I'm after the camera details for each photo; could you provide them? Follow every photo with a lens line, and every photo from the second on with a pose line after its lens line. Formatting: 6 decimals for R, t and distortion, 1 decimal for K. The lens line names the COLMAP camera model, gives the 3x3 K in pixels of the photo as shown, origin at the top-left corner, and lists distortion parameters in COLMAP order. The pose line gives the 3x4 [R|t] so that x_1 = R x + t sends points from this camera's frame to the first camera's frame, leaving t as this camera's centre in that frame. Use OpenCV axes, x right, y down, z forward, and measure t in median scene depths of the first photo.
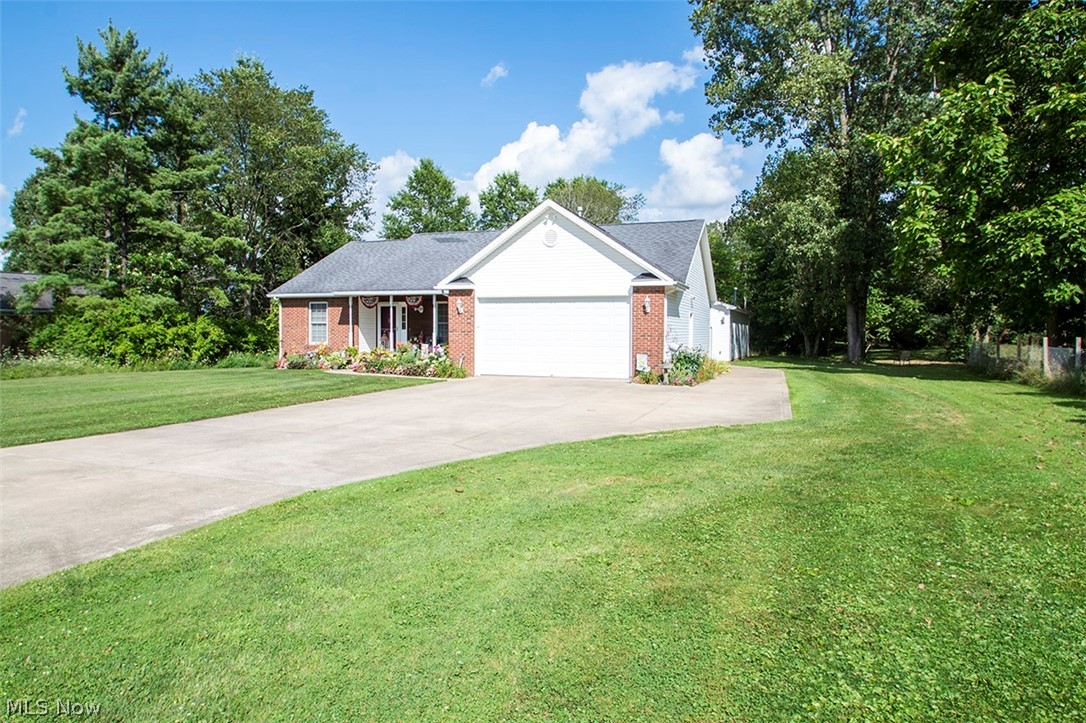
lens RADIAL K [[722.9, 0, 542.9], [0, 722.9, 359.7], [0, 0, 1]] dist [-0.080180, -0.000004]
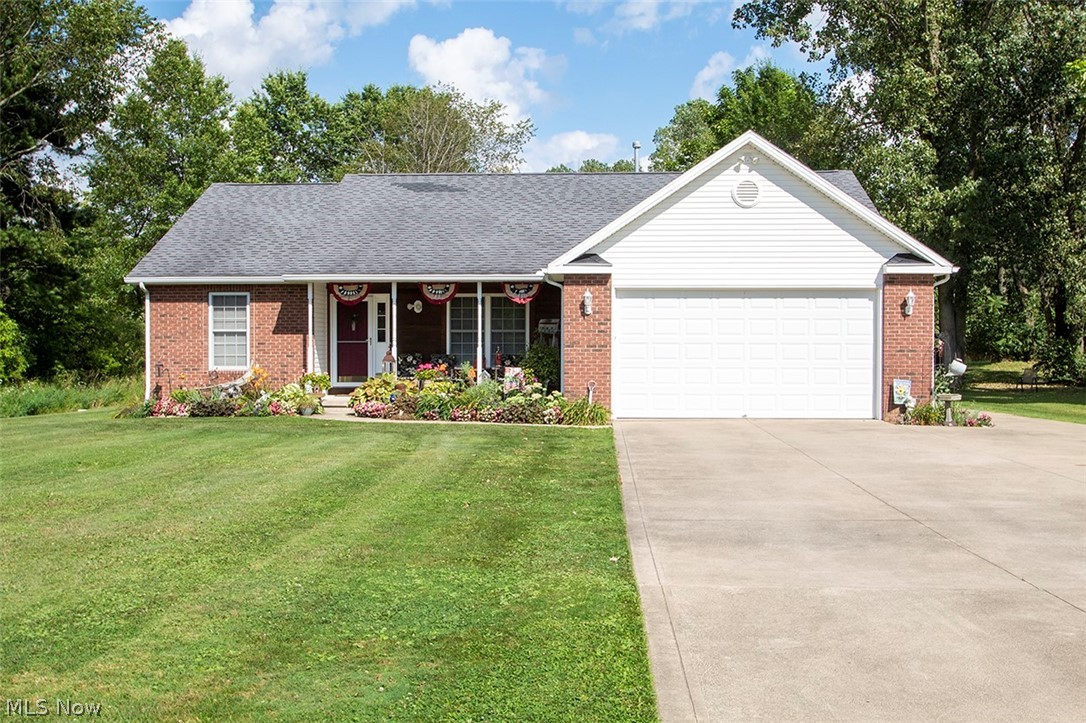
lens RADIAL K [[1178.1, 0, 542.9], [0, 1178.1, 362.0], [0, 0, 1]] dist [-0.056868, 0.000000]
pose [[0.949547, -0.009240, 0.313489, -0.446004], [0.017190, 0.999597, -0.022603, -0.004238], [-0.313154, 0.026852, 0.949323, 0.097212]]
